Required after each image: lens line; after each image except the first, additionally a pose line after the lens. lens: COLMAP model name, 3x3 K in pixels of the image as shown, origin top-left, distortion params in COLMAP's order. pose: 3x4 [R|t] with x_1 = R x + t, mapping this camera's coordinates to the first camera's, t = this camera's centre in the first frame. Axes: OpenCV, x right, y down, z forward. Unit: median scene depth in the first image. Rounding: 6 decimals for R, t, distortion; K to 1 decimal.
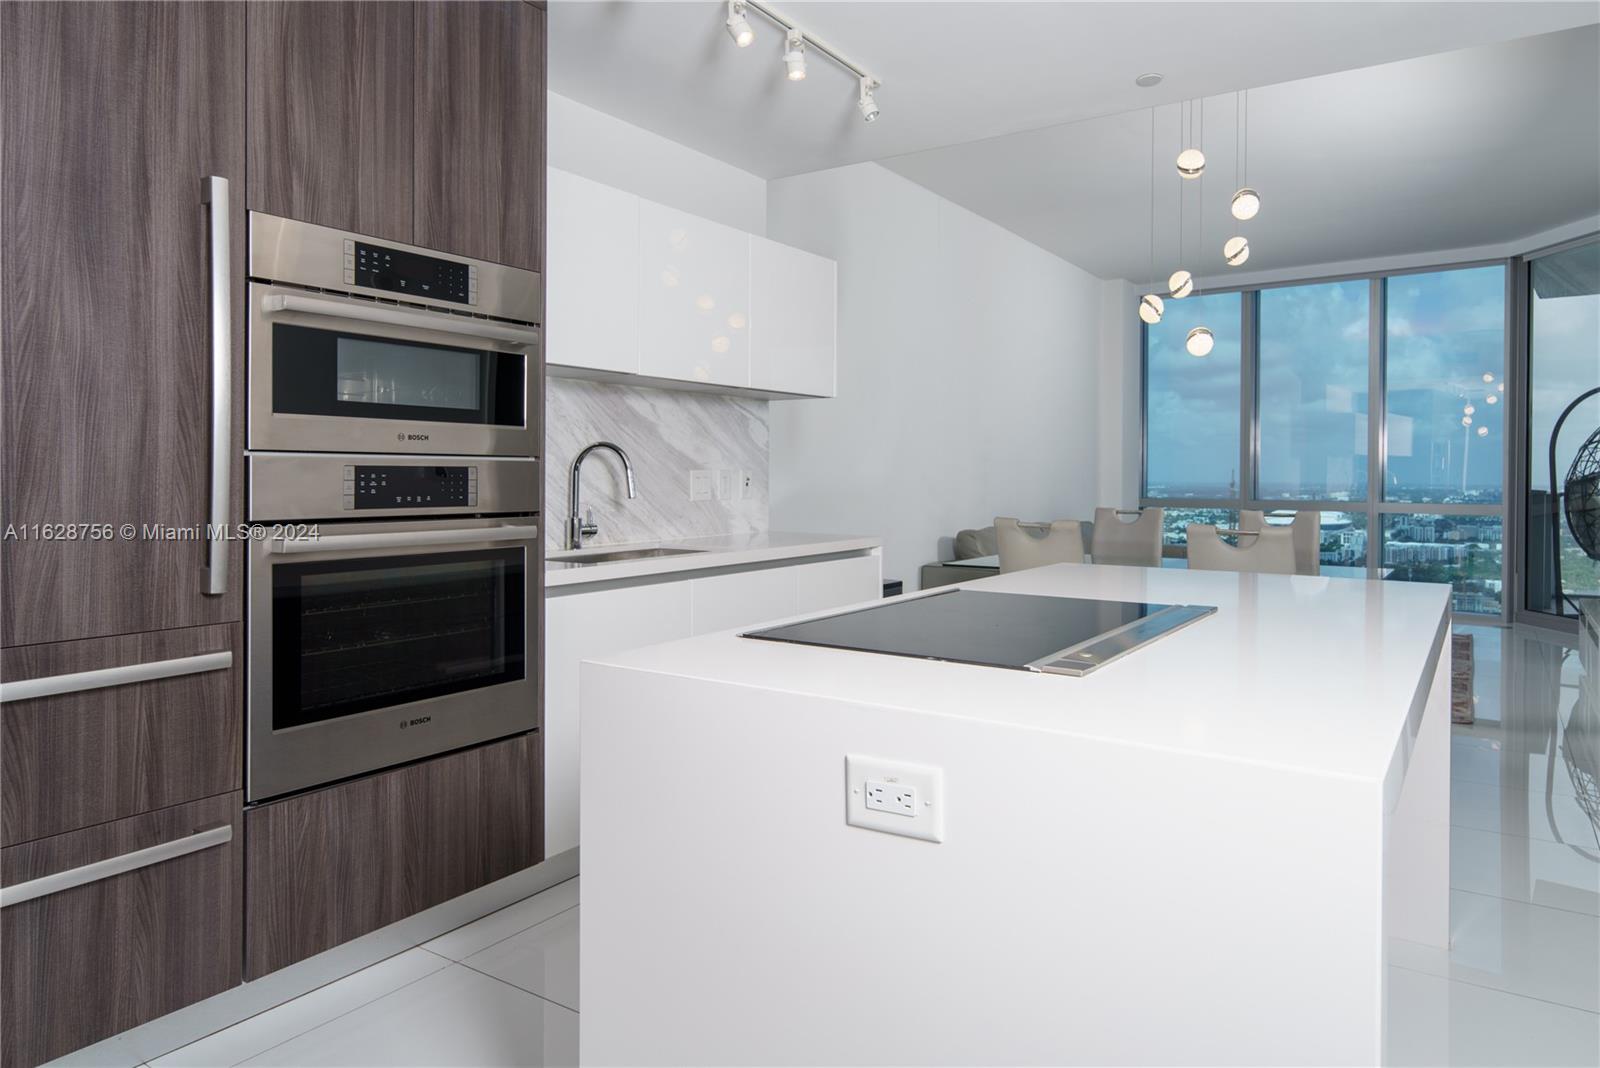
lens RADIAL K [[1012.7, 0, 825.4], [0, 1012.7, 476.5], [0, 0, 1]] dist [0.009693, 0.000994]
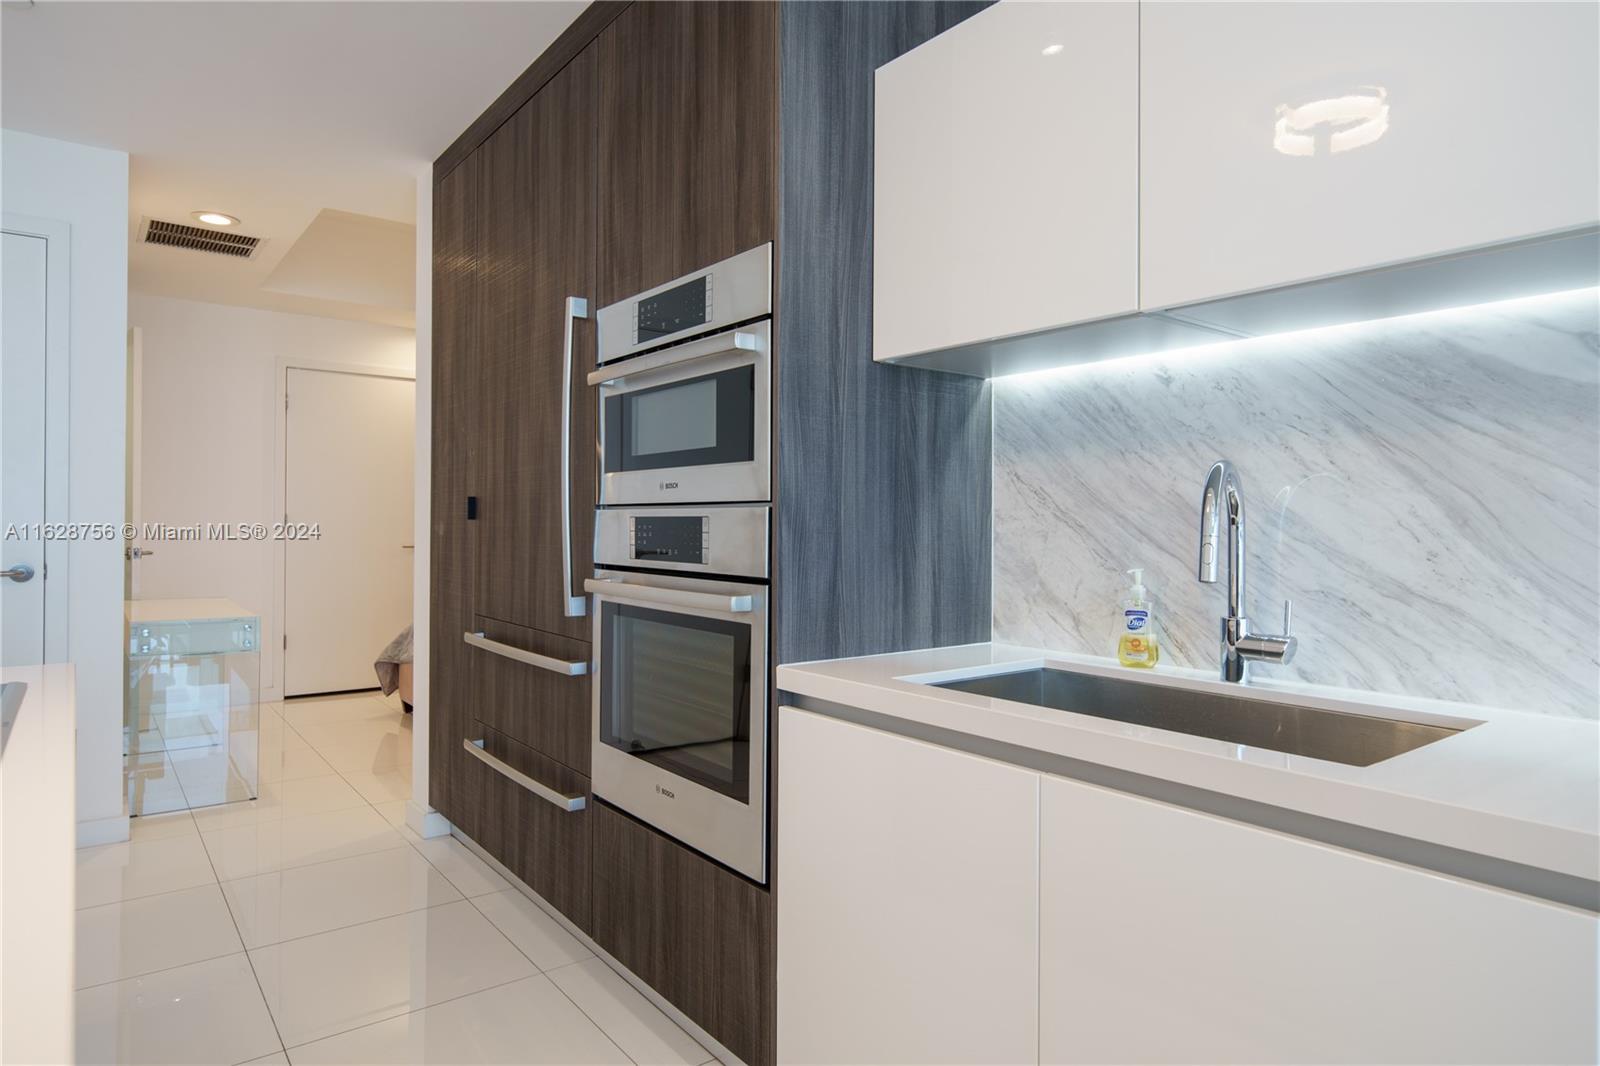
lens RADIAL K [[931.4, 0, 799.2], [0, 931.4, 523.1], [0, 0, 1]] dist [-0.003704, 0.006494]
pose [[-0.319272, -0.010319, -0.947607, 0.351373], [-0.011774, 0.999907, -0.006922, 0.000236], [0.947590, 0.008947, -0.319363, 1.323661]]
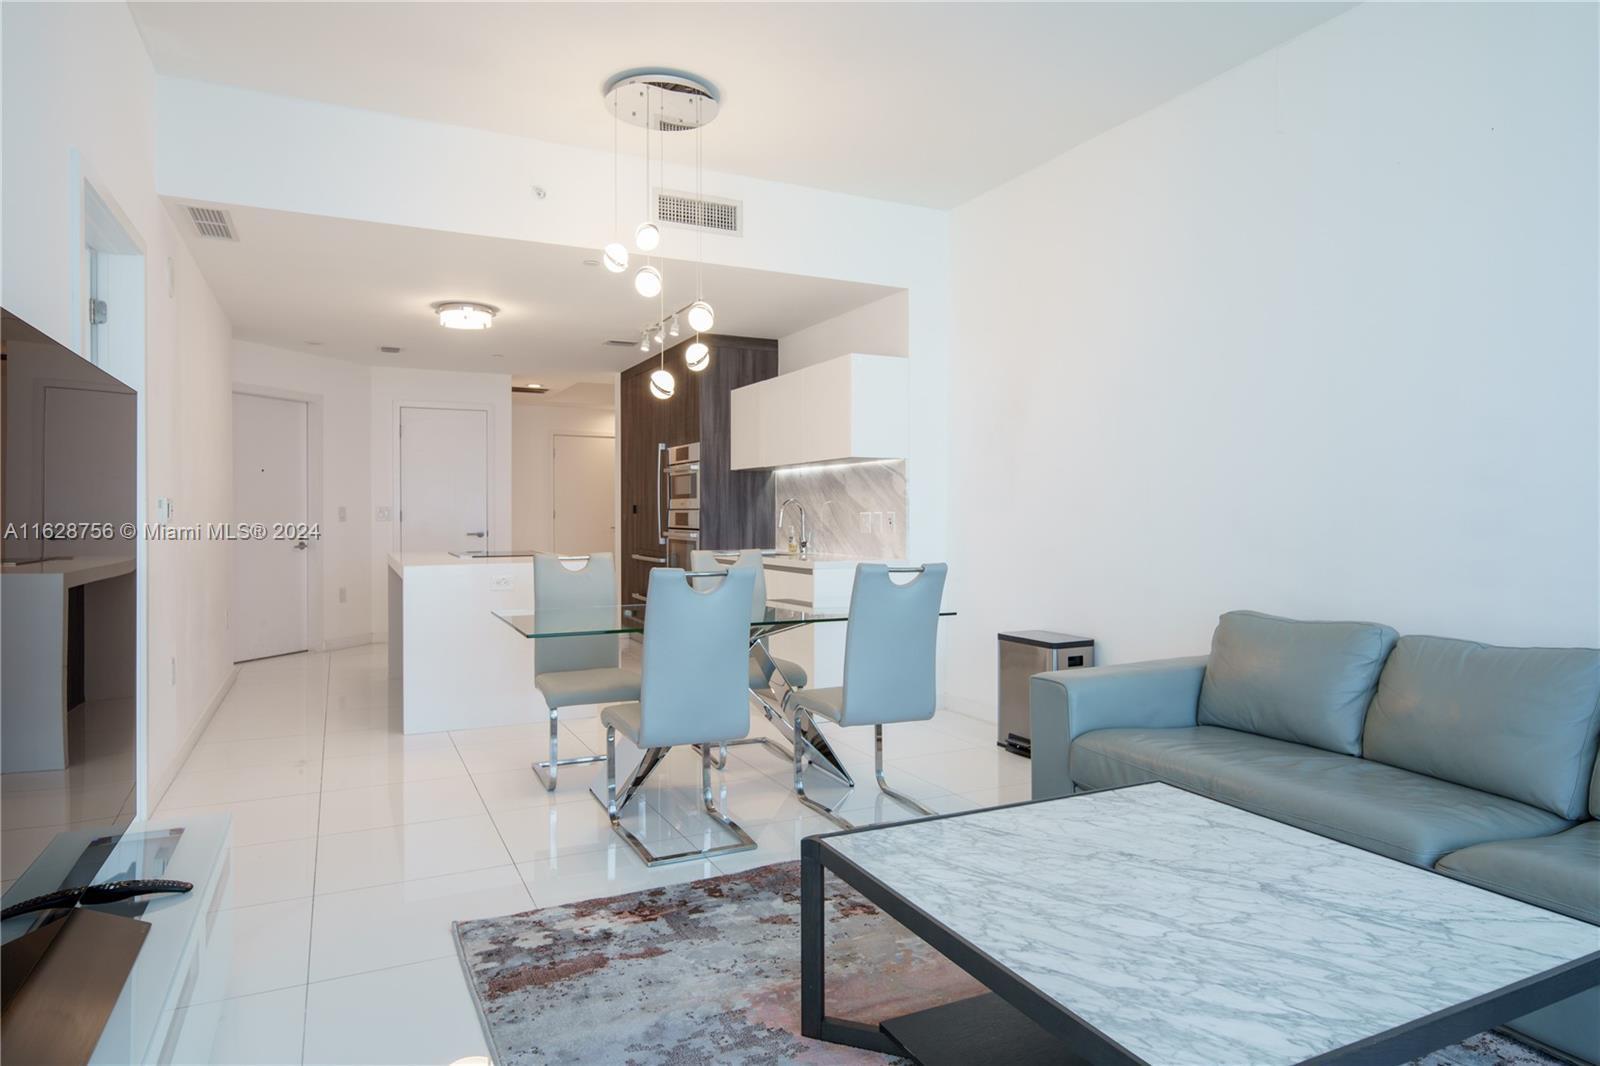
lens RADIAL K [[931.4, 0, 794.4], [0, 931.4, 524.3], [0, 0, 1]] dist [-0.003704, 0.006494]
pose [[-0.507446, 0.000894, -0.861683, 1.912890], [-0.007894, 0.999953, 0.005686, 0.006763], [0.861647, 0.009688, -0.507415, 2.710502]]
